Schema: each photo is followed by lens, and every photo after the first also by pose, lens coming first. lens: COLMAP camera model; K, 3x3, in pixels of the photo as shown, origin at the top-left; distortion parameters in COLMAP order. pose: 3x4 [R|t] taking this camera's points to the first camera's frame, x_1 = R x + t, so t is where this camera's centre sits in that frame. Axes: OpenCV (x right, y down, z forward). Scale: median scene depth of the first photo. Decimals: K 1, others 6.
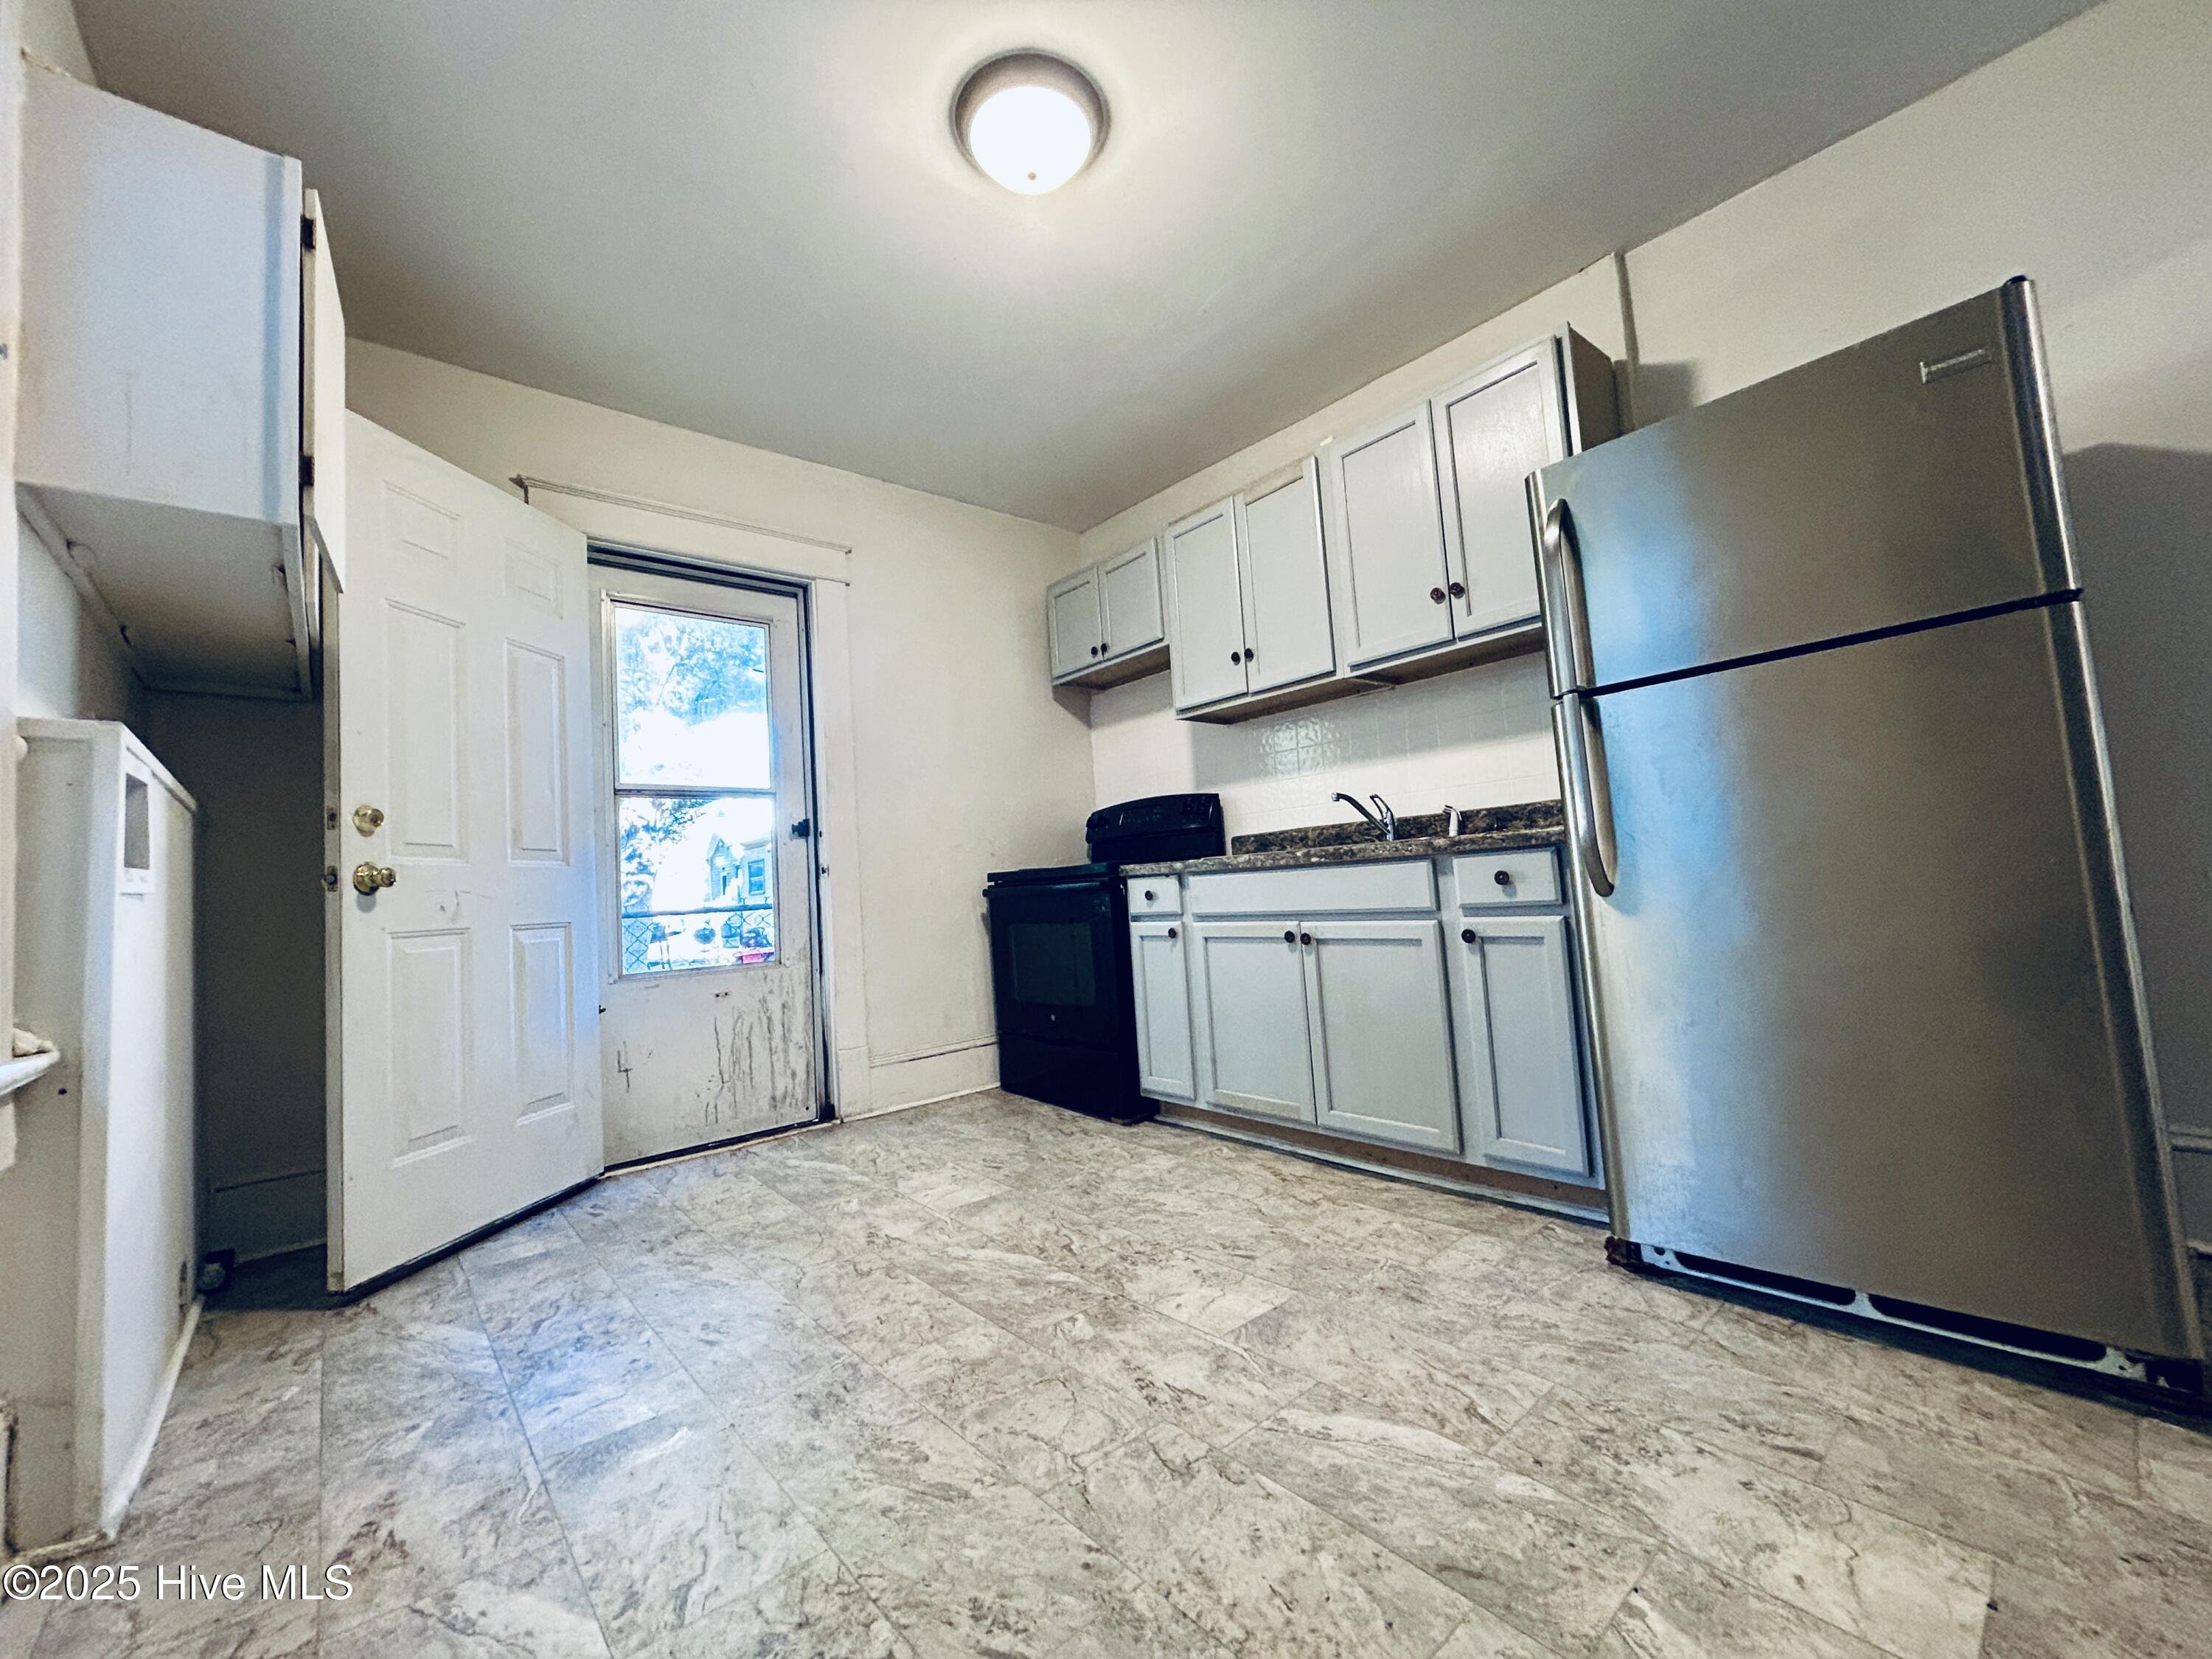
lens RADIAL K [[892.9, 0, 1106.0], [0, 892.9, 829.5], [0, 0, 1]] dist [0.000787, 0.000109]
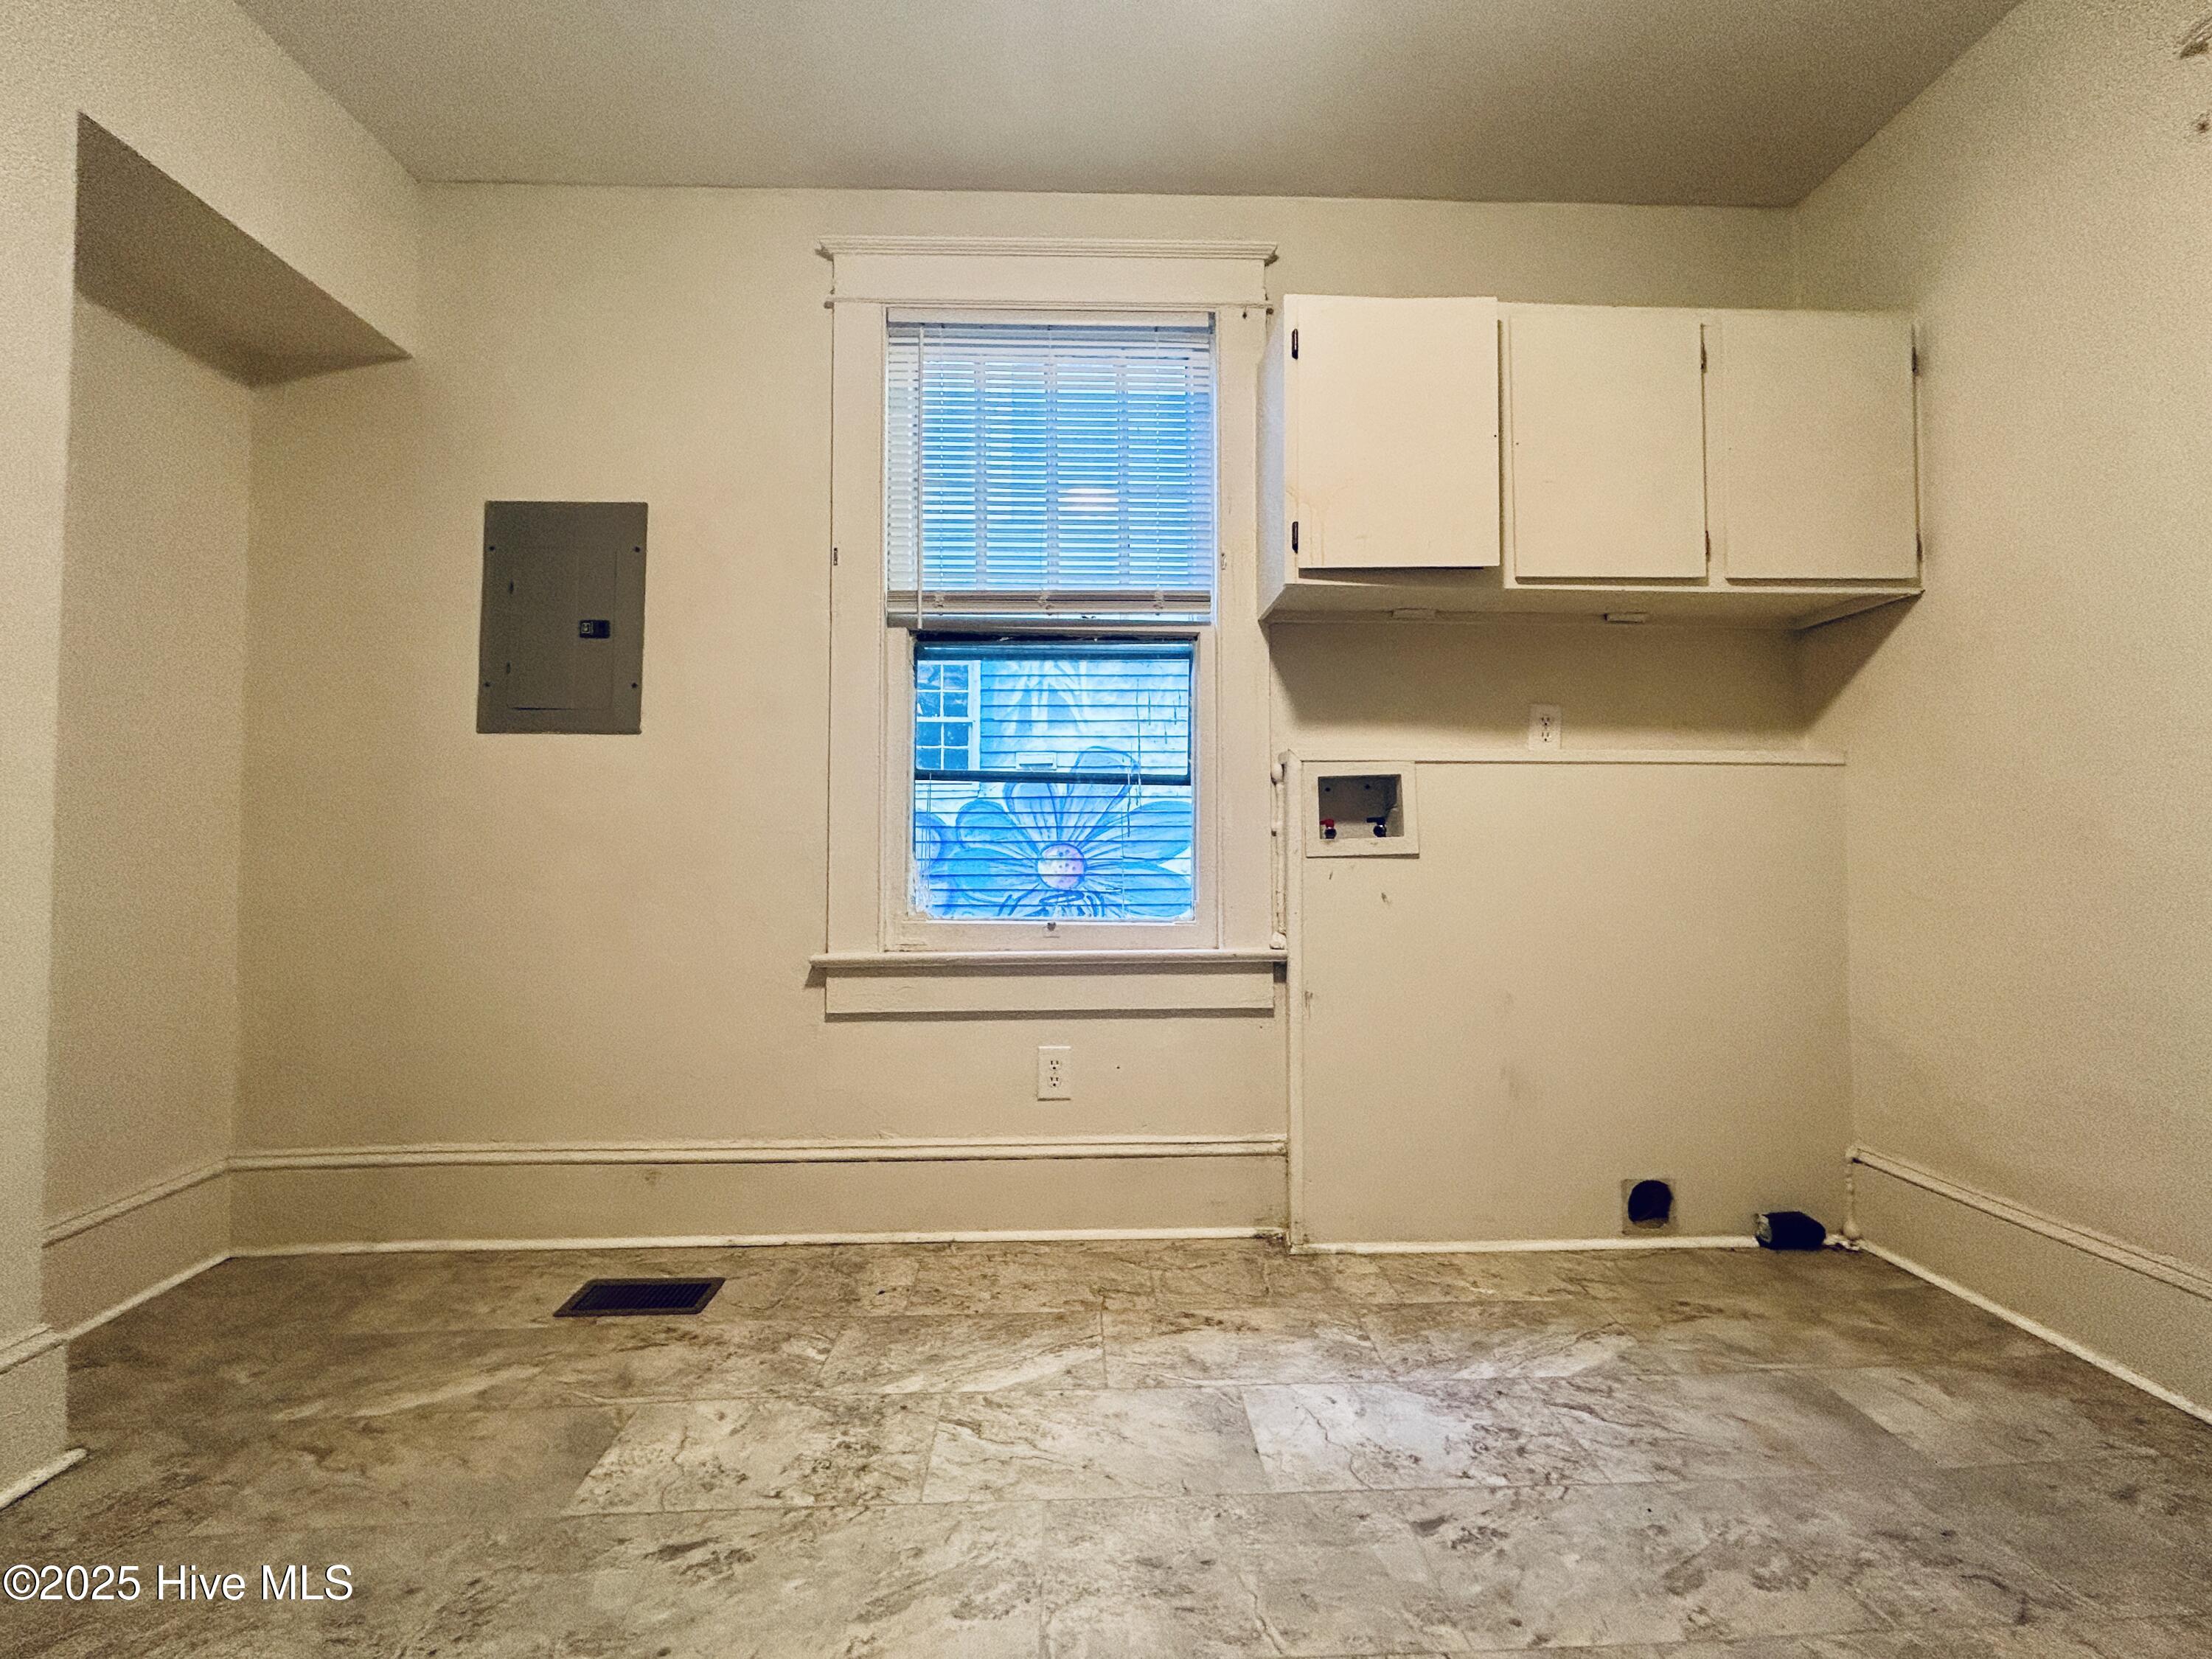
lens RADIAL K [[892.9, 0, 1106.0], [0, 892.9, 829.5], [0, 0, 1]] dist [0.000787, 0.000109]
pose [[-0.625845, 0.046417, -0.778565, 1.145362], [0.098091, 0.994986, -0.019530, -0.004617], [0.773755, -0.088593, -0.627259, 1.923108]]
